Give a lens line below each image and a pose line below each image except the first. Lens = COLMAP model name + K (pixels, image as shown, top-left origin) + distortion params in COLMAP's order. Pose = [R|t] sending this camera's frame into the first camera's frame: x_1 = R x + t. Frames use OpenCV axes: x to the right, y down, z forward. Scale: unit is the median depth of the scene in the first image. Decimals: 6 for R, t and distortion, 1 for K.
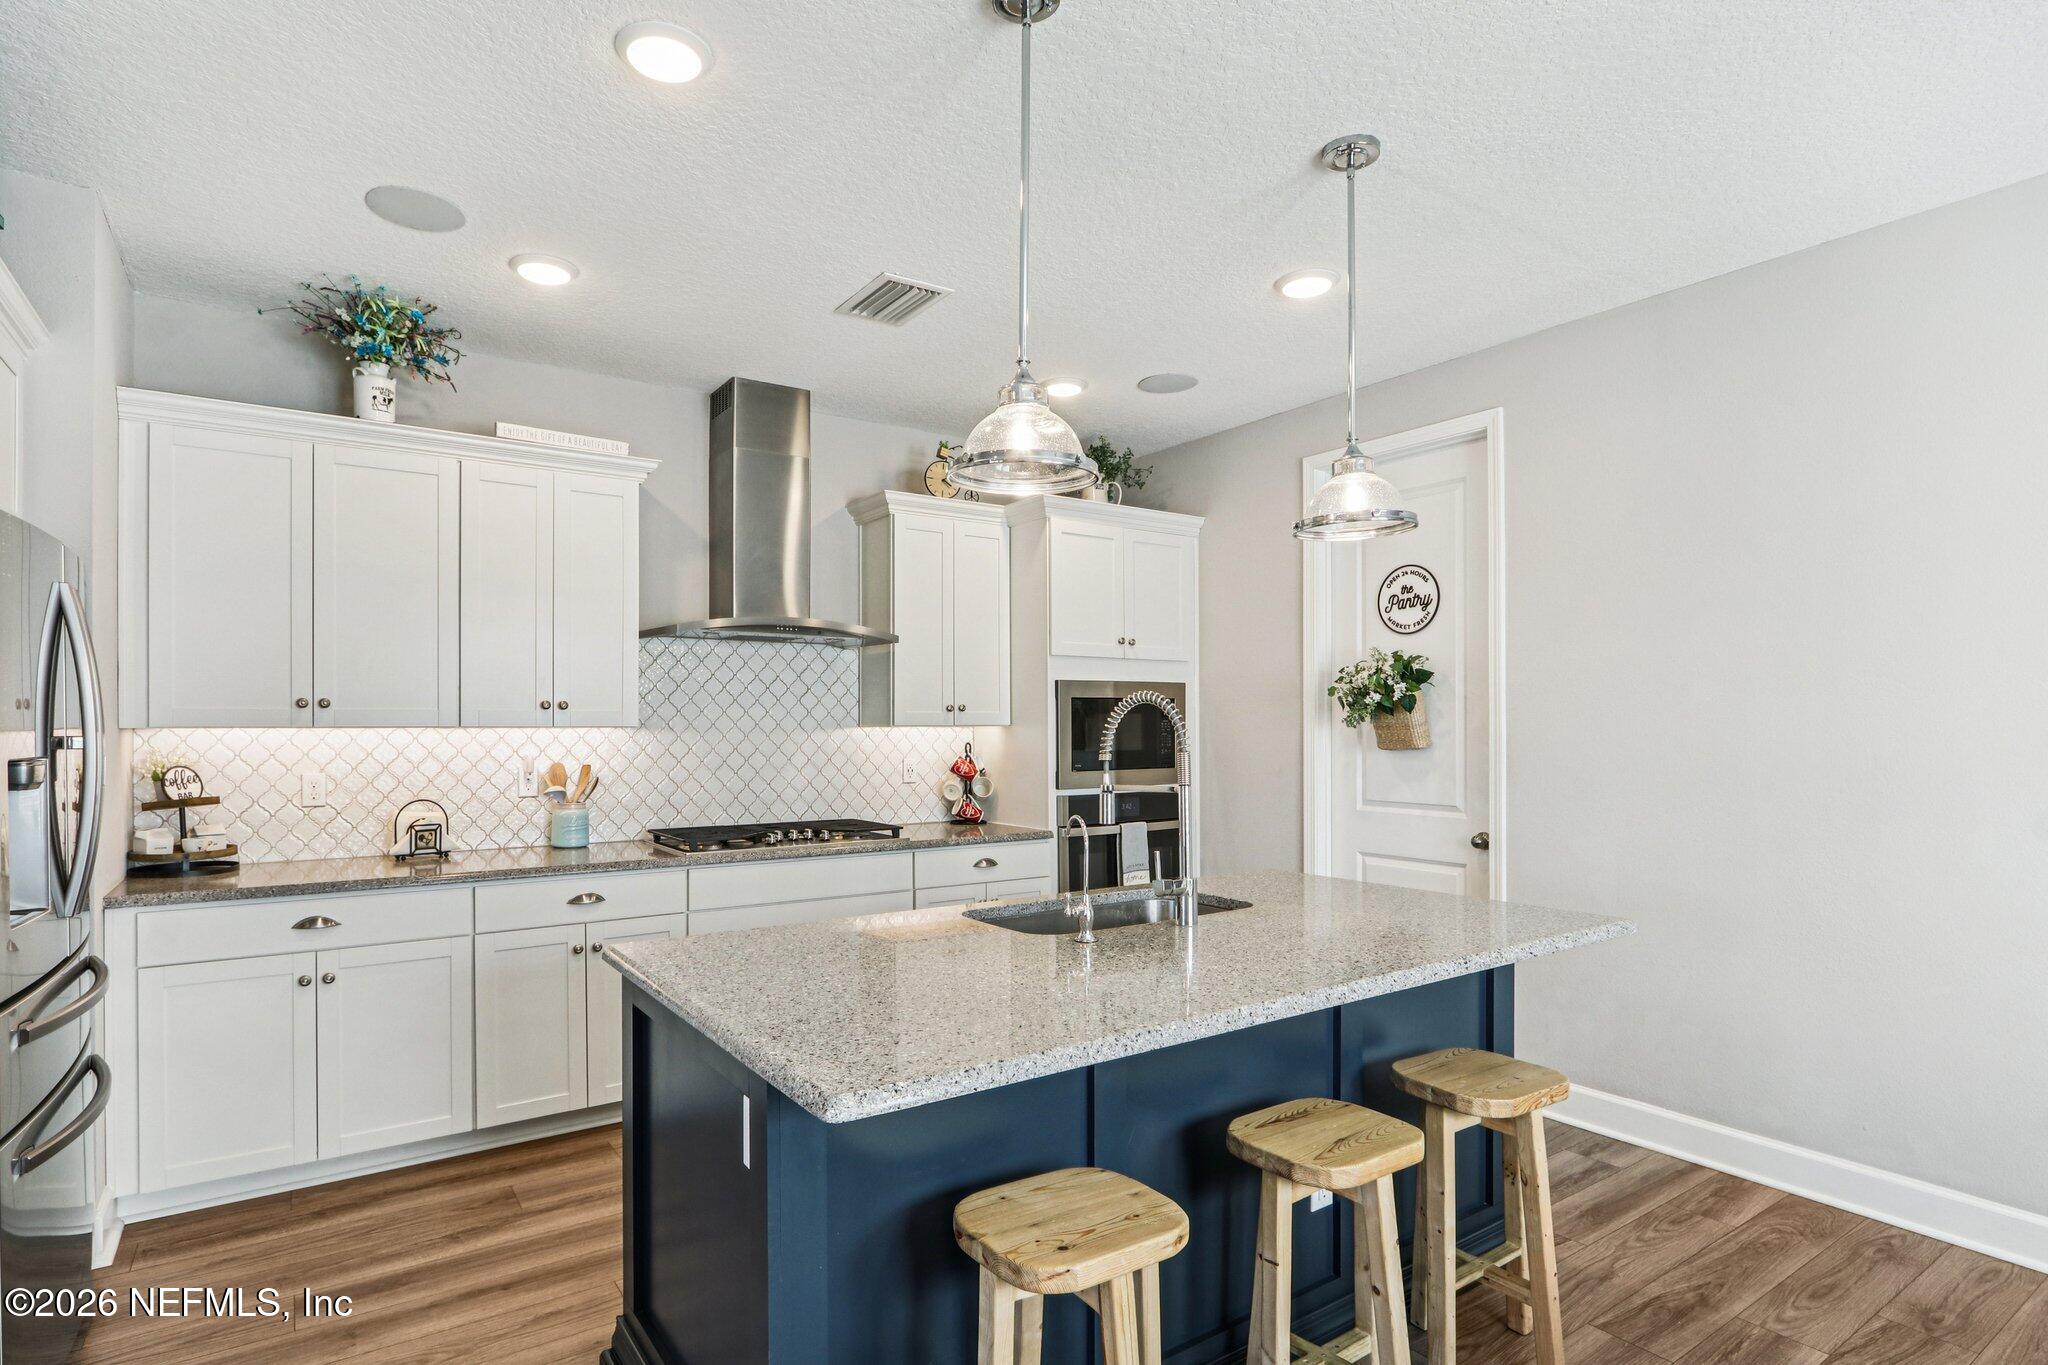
lens RADIAL K [[1046.5, 0, 981.8], [0, 1046.5, 721.5], [0, 0, 1]] dist [-0.014033, 0.000681]
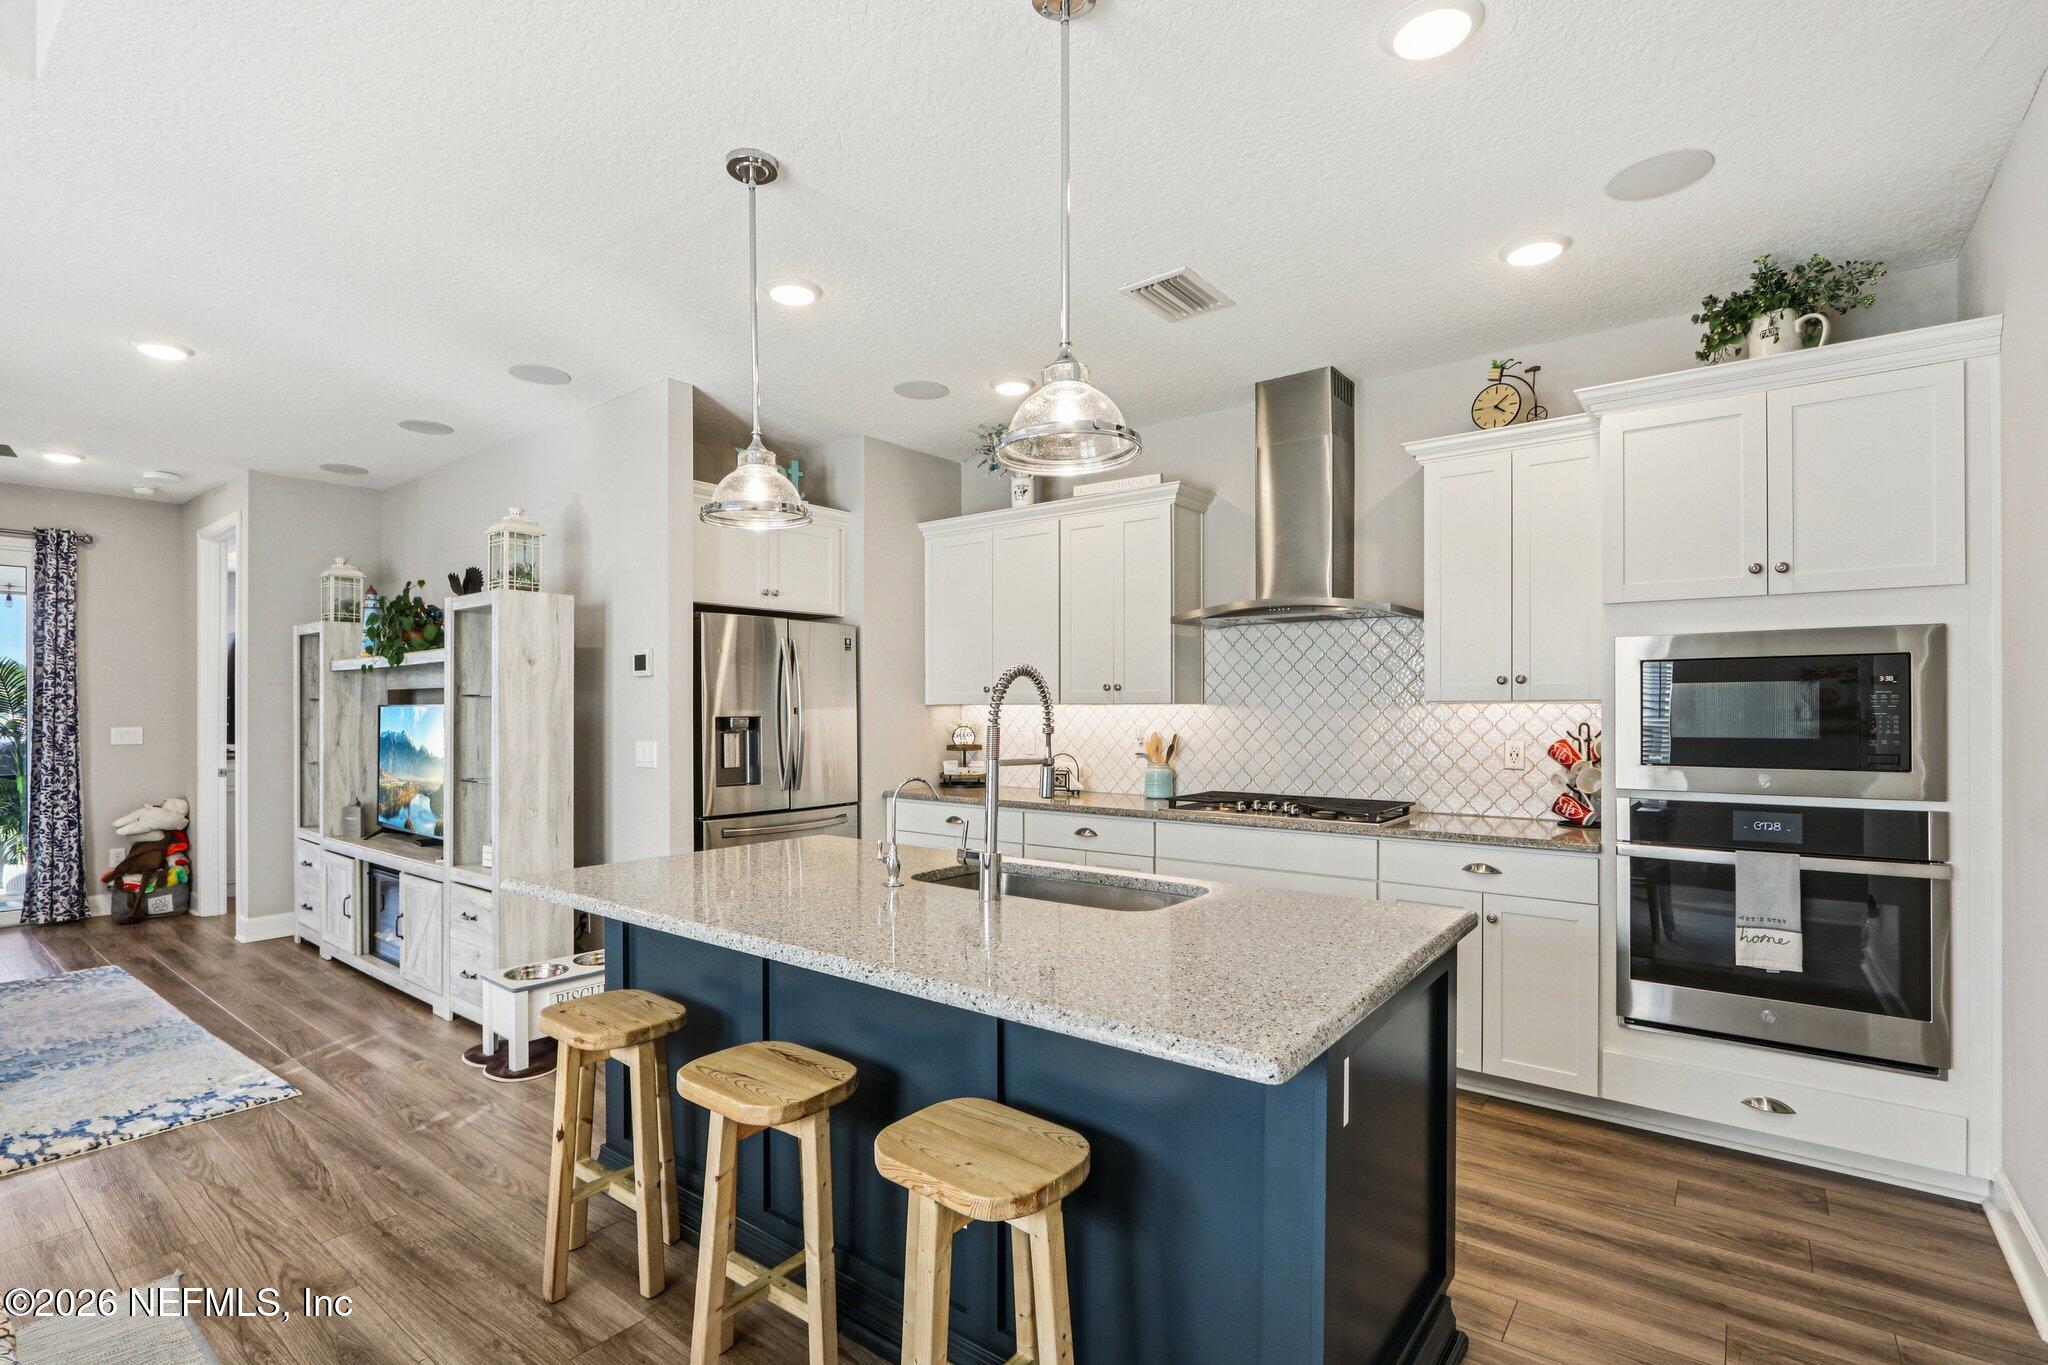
lens RADIAL K [[960.3, 0, 986.8], [0, 960.3, 698.3], [0, 0, 1]] dist [-0.021096, 0.006177]
pose [[0.299682, -0.008052, -0.954005, 0.625689], [0.004774, 0.999965, -0.006940, 0.005363], [0.954027, -0.002475, 0.299710, 0.425592]]
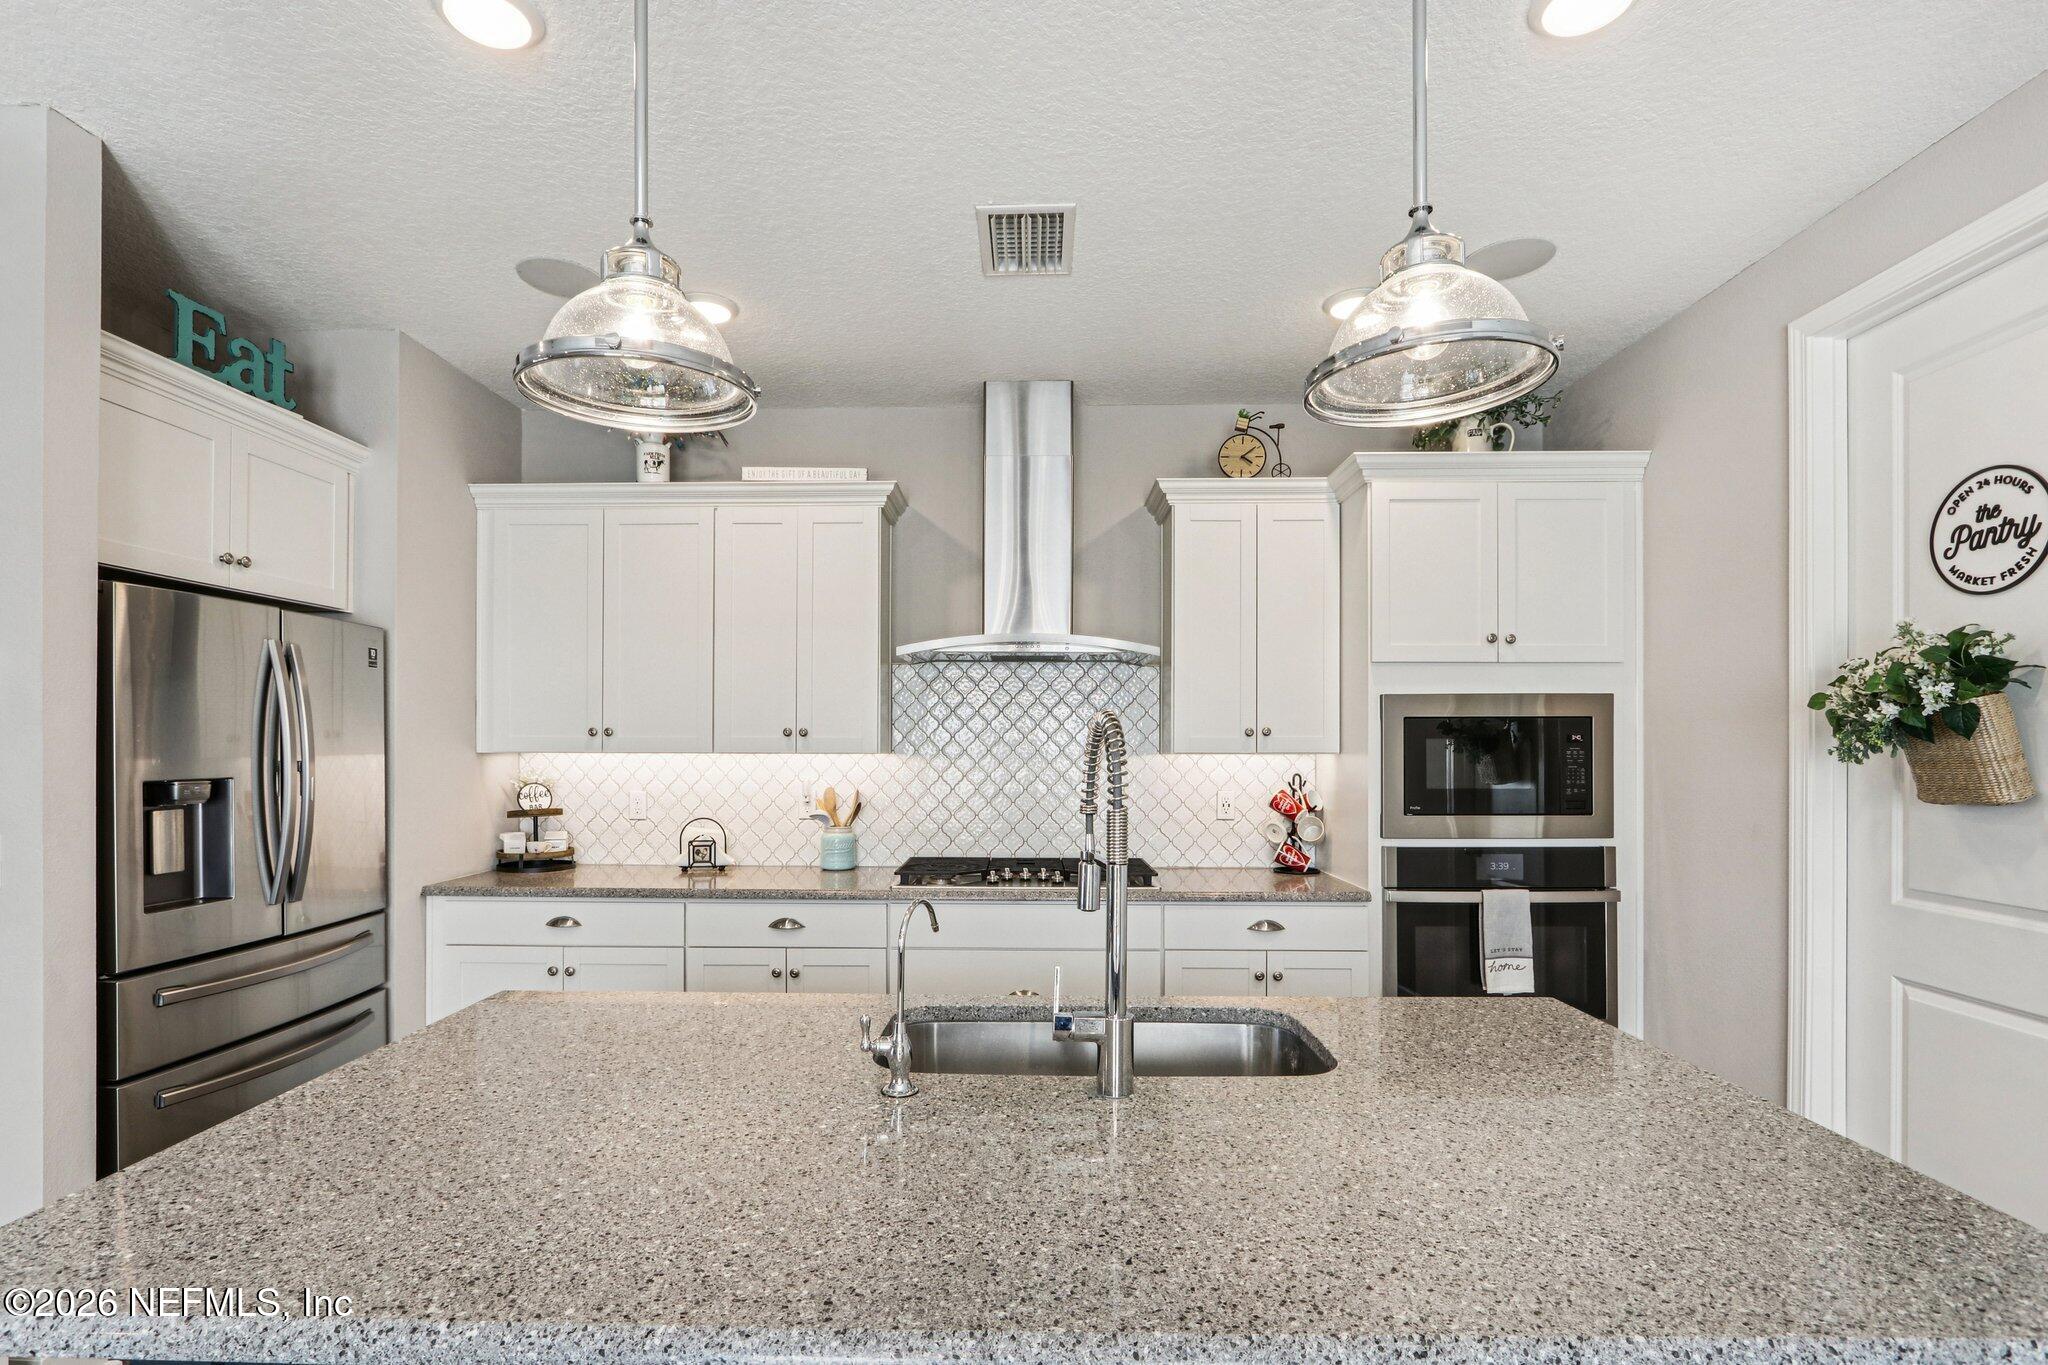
lens RADIAL K [[968.5, 0, 1003.6], [0, 968.5, 738.0], [0, 0, 1]] dist [-0.012191, 0.001052]
pose [[0.818047, -0.001310, -0.575150, 0.275468], [-0.000542, 0.999995, -0.003048, -0.006181], [0.575152, 0.002805, 0.818042, 0.293924]]
